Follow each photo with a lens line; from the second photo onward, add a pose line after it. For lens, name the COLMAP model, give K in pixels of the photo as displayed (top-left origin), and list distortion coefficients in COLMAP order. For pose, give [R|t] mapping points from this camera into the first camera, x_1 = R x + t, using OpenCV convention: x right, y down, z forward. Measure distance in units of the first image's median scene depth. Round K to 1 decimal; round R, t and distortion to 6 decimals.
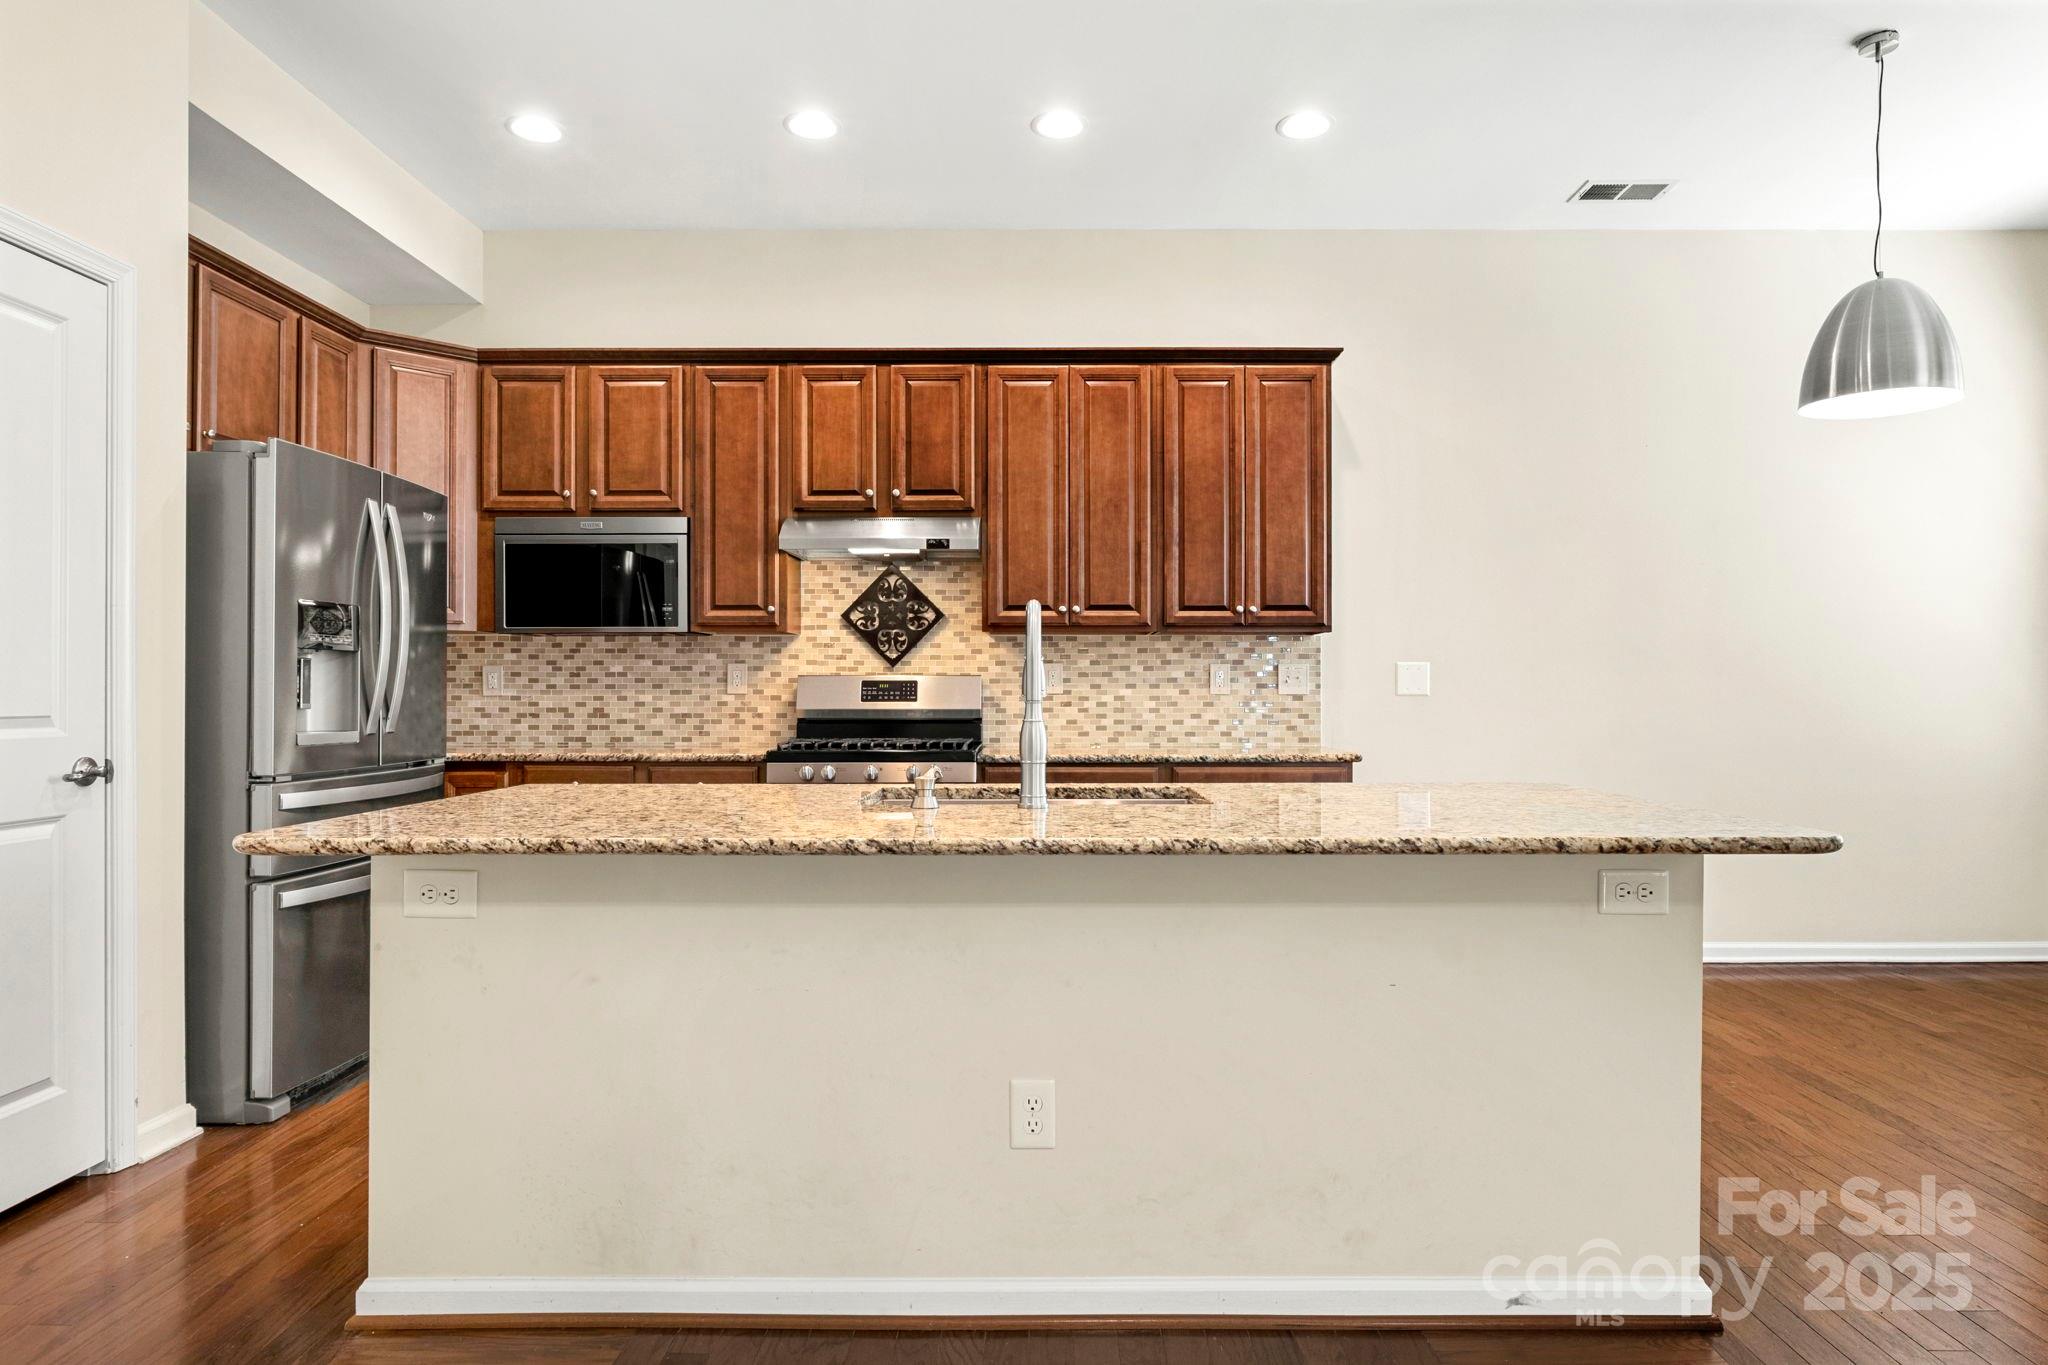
lens RADIAL K [[1201.3, 0, 1051.7], [0, 1201.3, 676.7], [0, 0, 1]] dist [-0.008543, -0.002840]
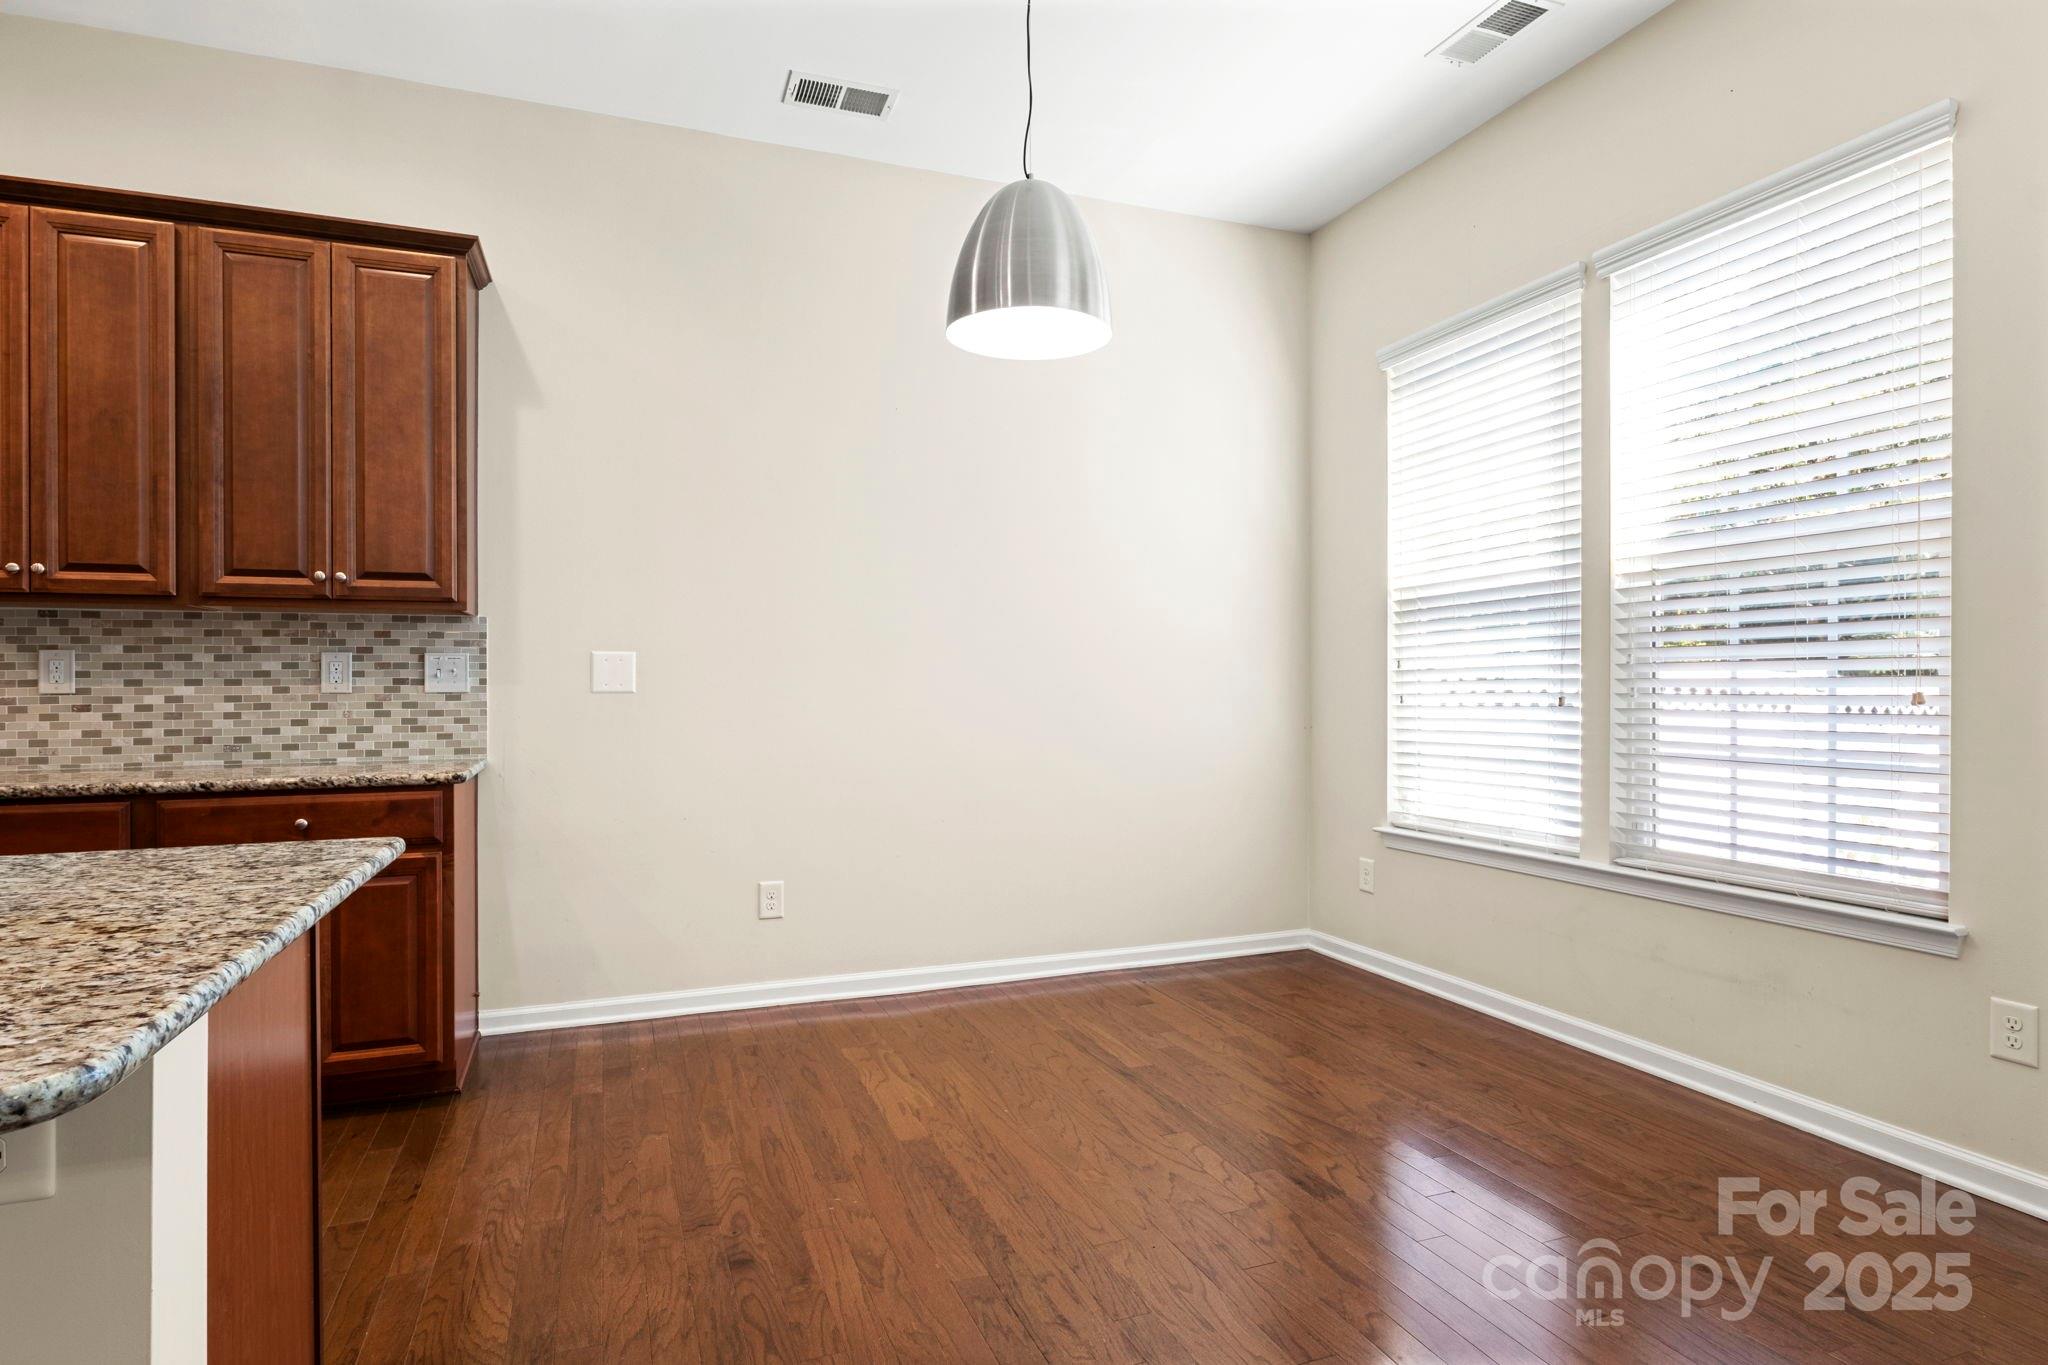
lens RADIAL K [[1084.1, 0, 1030.6], [0, 1084.1, 682.2], [0, 0, 1]] dist [-0.006104, 0.001272]
pose [[0.931435, -0.002871, 0.363896, 0.316879], [0.001092, 0.999986, 0.005094, 0.005418], [-0.363906, -0.004347, 0.931426, 0.231053]]
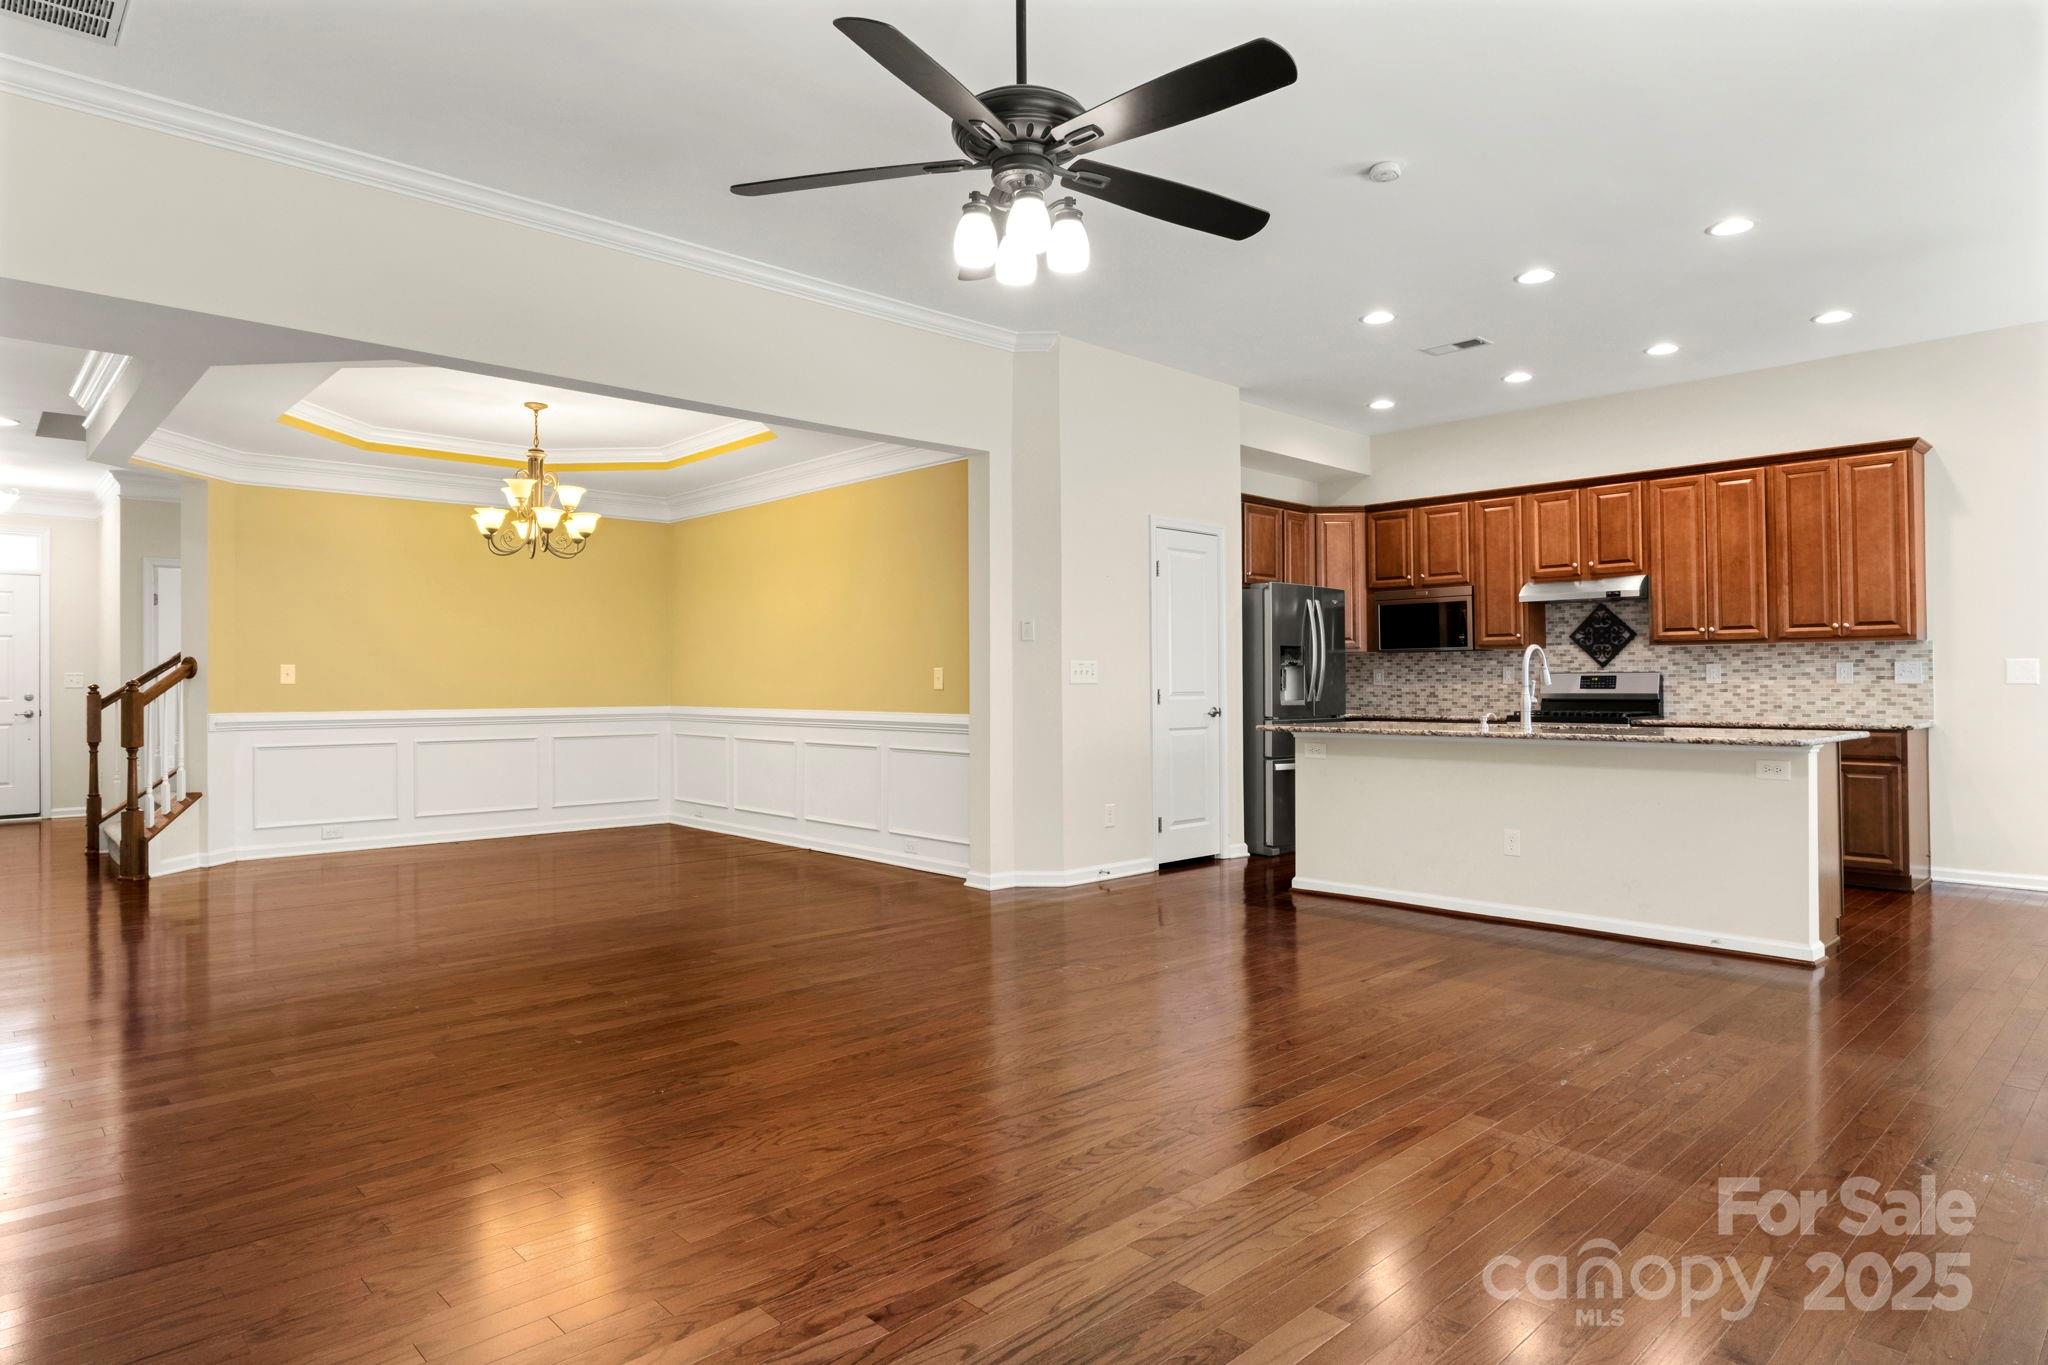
lens RADIAL K [[1165.5, 0, 1015.0], [0, 1165.5, 664.0], [0, 0, 1]] dist [-0.012957, 0.004042]
pose [[0.685411, -0.014724, -0.728008, 0.496492], [0.011859, 0.999889, -0.009058, -0.008234], [0.728060, -0.002425, 0.685509, -0.697102]]
